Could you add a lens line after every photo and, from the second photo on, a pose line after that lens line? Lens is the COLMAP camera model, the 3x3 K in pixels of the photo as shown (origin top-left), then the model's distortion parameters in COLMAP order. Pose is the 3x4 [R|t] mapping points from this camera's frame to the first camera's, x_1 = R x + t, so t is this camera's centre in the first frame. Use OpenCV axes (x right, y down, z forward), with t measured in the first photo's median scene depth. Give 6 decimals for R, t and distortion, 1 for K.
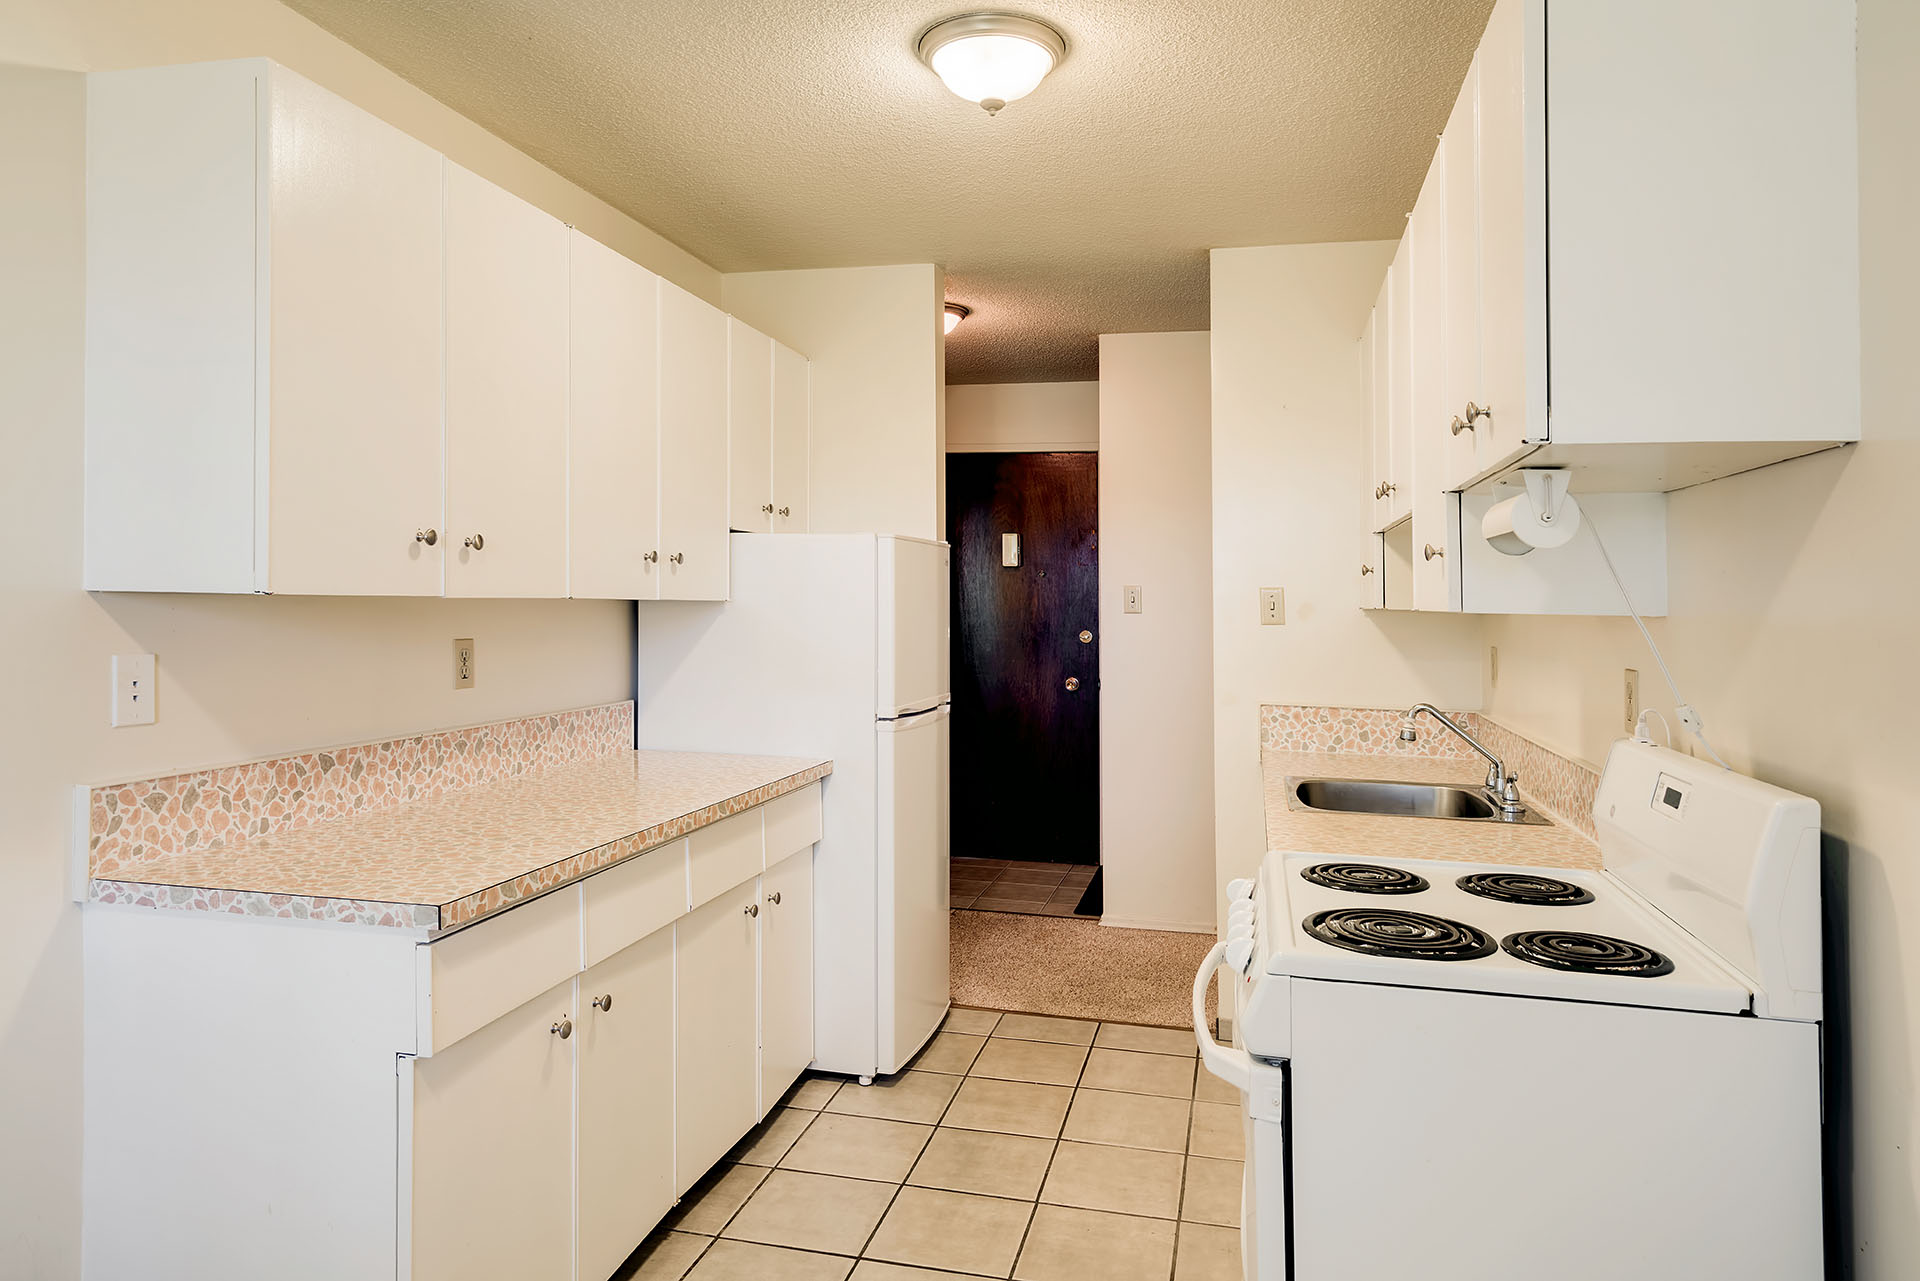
lens RADIAL K [[1210.6, 0, 960.0], [0, 1210.6, 640.5], [0, 0, 1]] dist [0.003050, 0.000141]
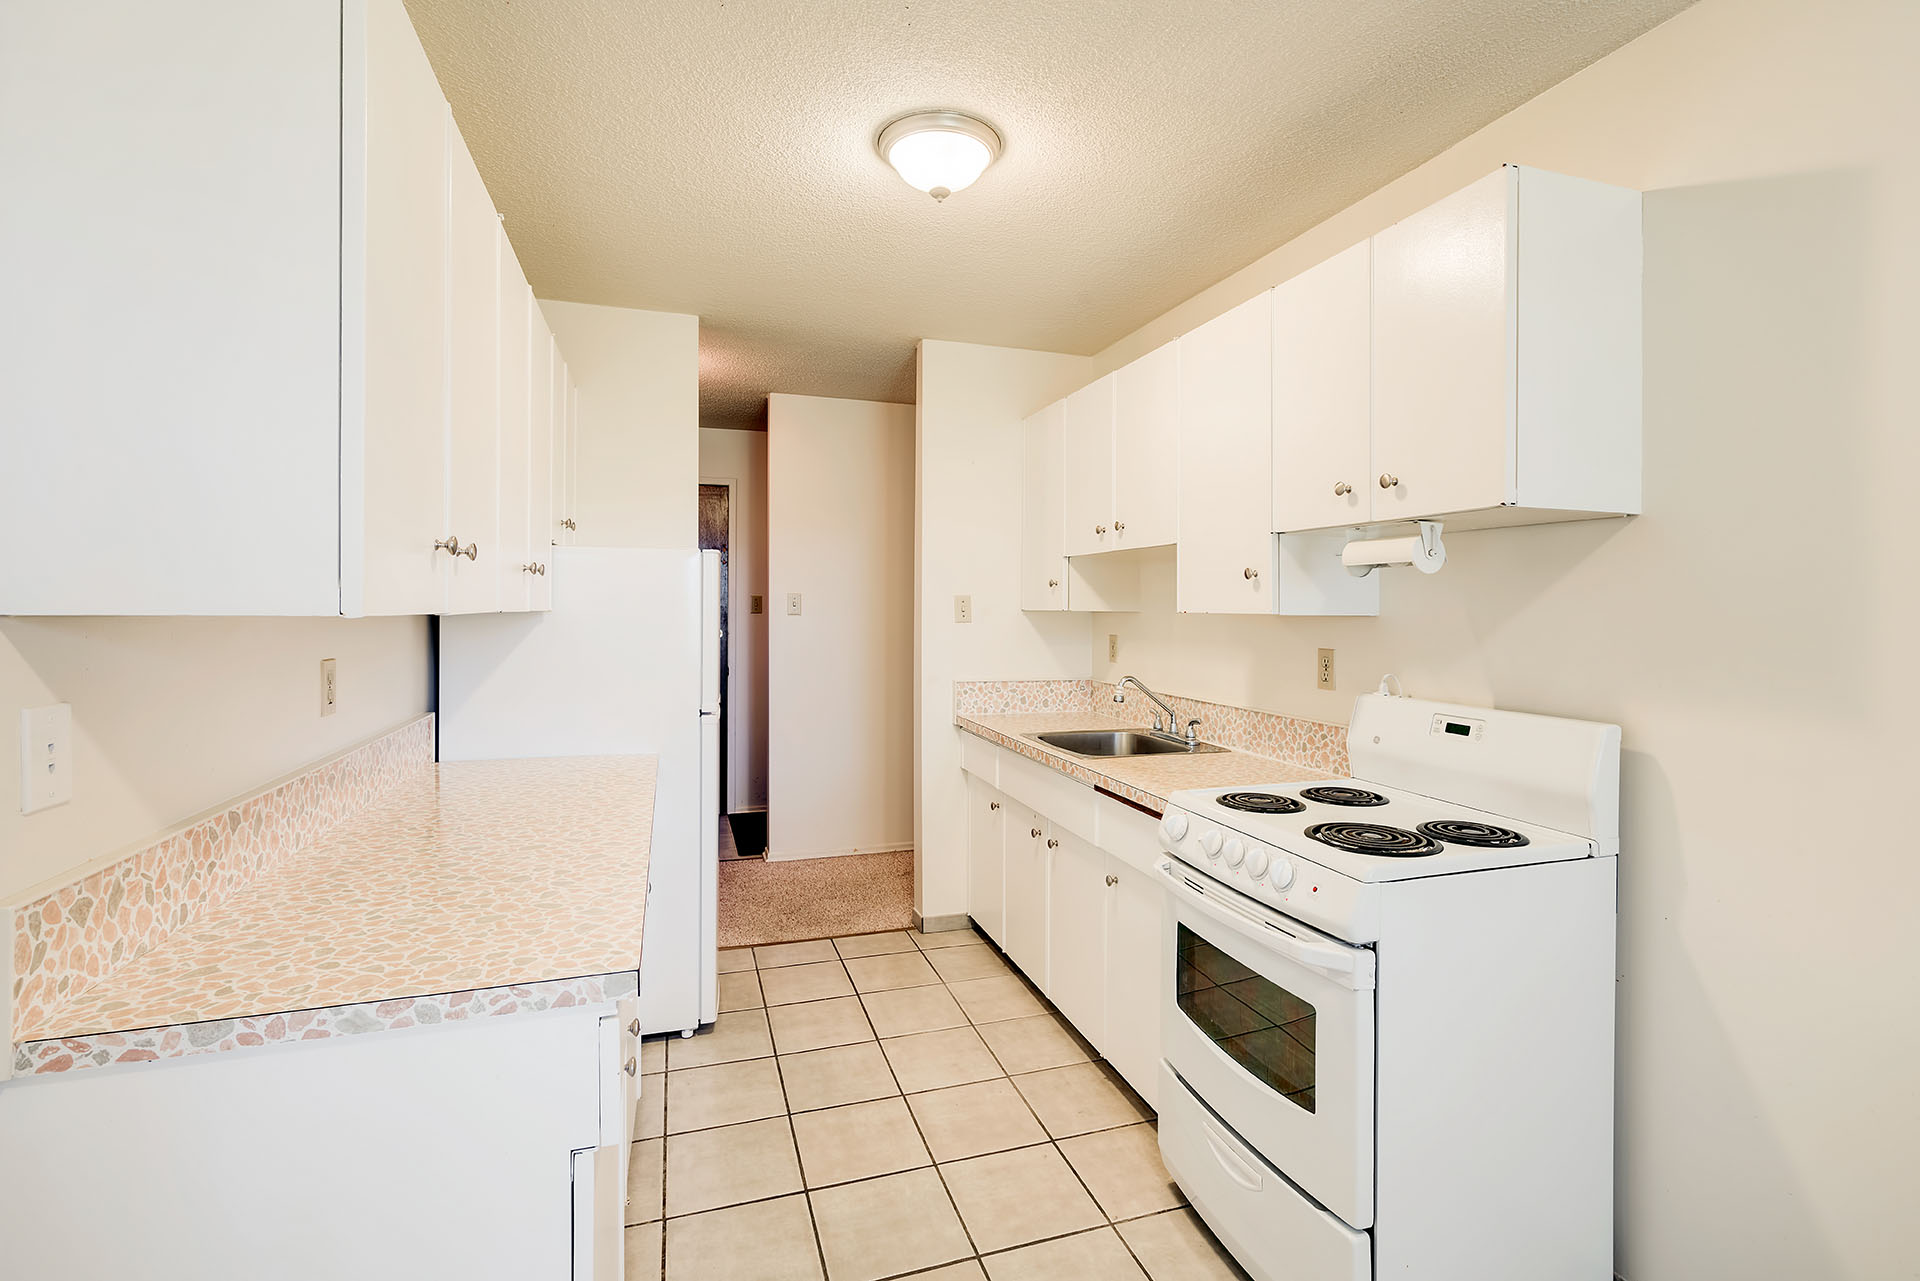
lens RADIAL K [[878.8, 0, 960.0], [0, 878.8, 640.5], [0, 0, 1]] dist [-0.003134, -0.000173]
pose [[0.853289, -0.030144, 0.520567, -0.458078], [0.023989, 0.999540, 0.018558, -0.020759], [-0.520887, -0.003348, 0.853619, 0.278692]]
